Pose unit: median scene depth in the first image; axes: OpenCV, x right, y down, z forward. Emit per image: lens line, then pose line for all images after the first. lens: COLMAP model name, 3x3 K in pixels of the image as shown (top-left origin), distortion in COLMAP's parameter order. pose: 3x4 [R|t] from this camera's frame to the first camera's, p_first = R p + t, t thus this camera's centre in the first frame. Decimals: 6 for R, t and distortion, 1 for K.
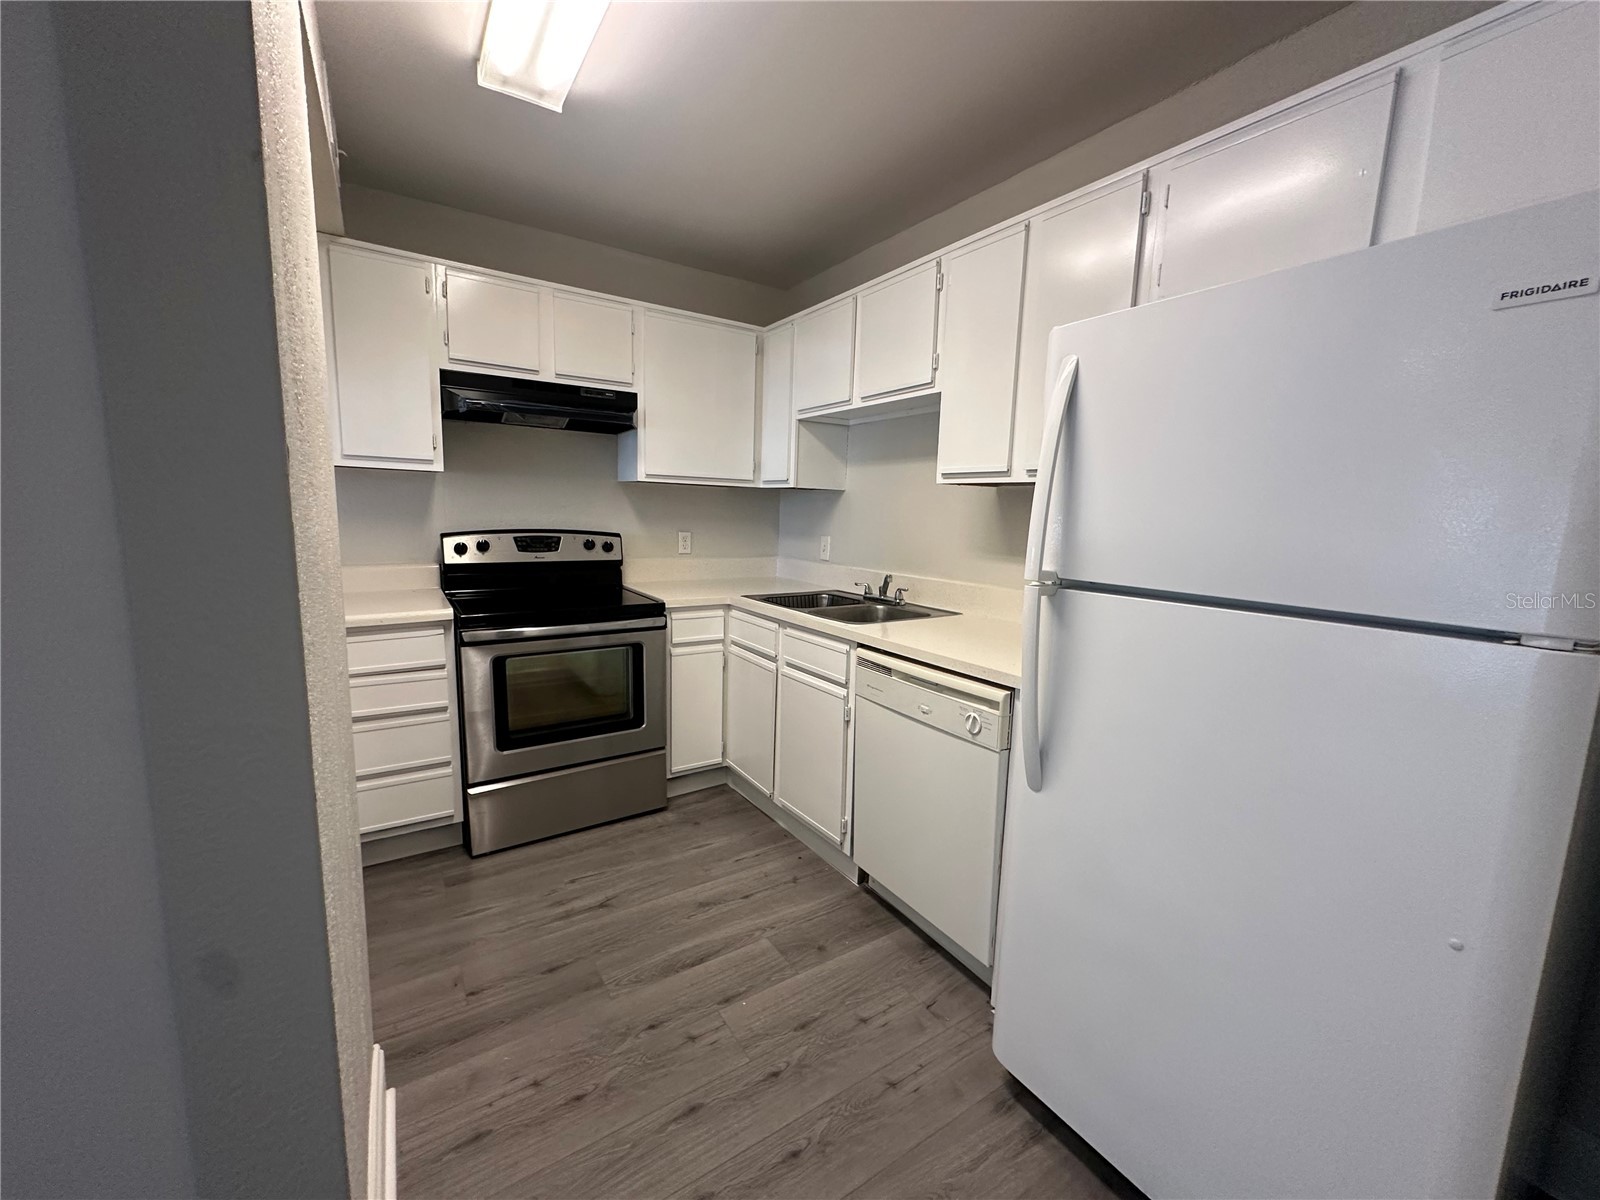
lens RADIAL K [[634.1, 0, 798.3], [0, 634.1, 601.2], [0, 0, 1]] dist [-0.000600, -0.000224]
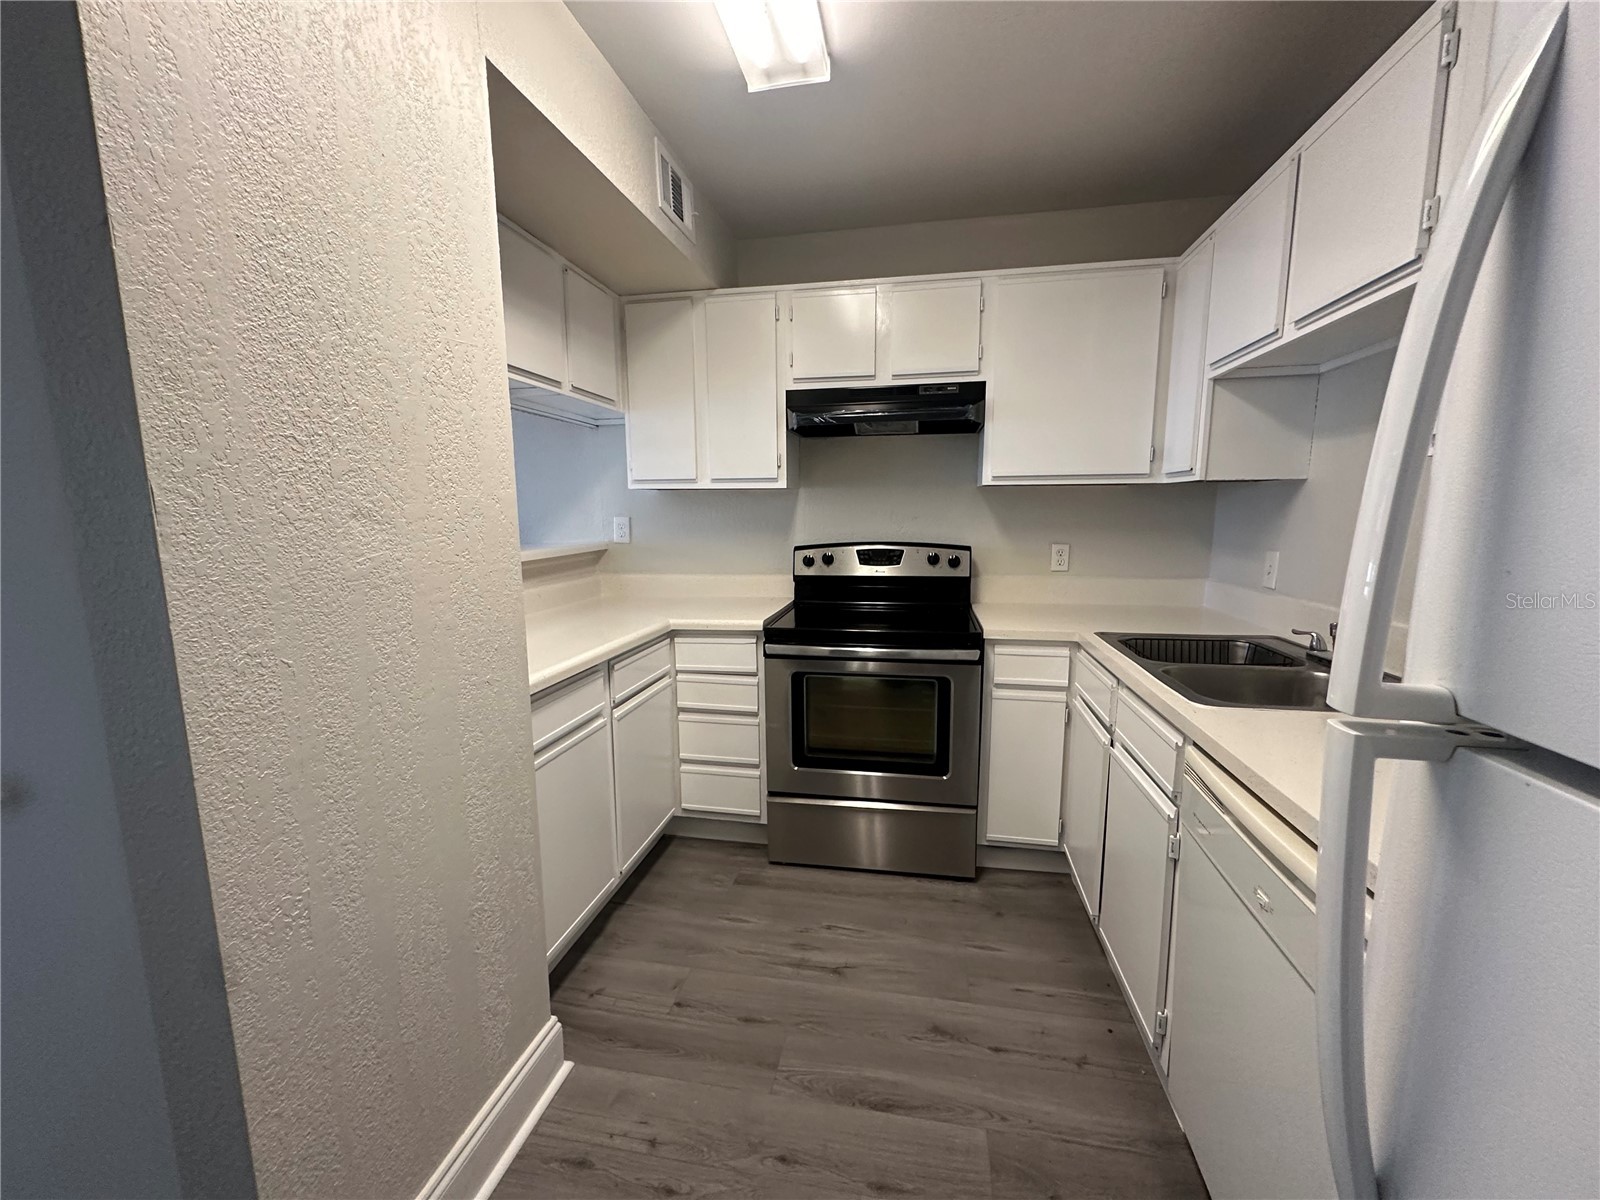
lens RADIAL K [[634.1, 0, 802.9], [0, 634.1, 602.0], [0, 0, 1]] dist [-0.000600, -0.000224]
pose [[0.719382, 0.065954, -0.691476, 0.192223], [-0.071327, 0.997234, 0.020912, -0.038830], [0.690943, 0.034277, 0.722096, 0.256980]]
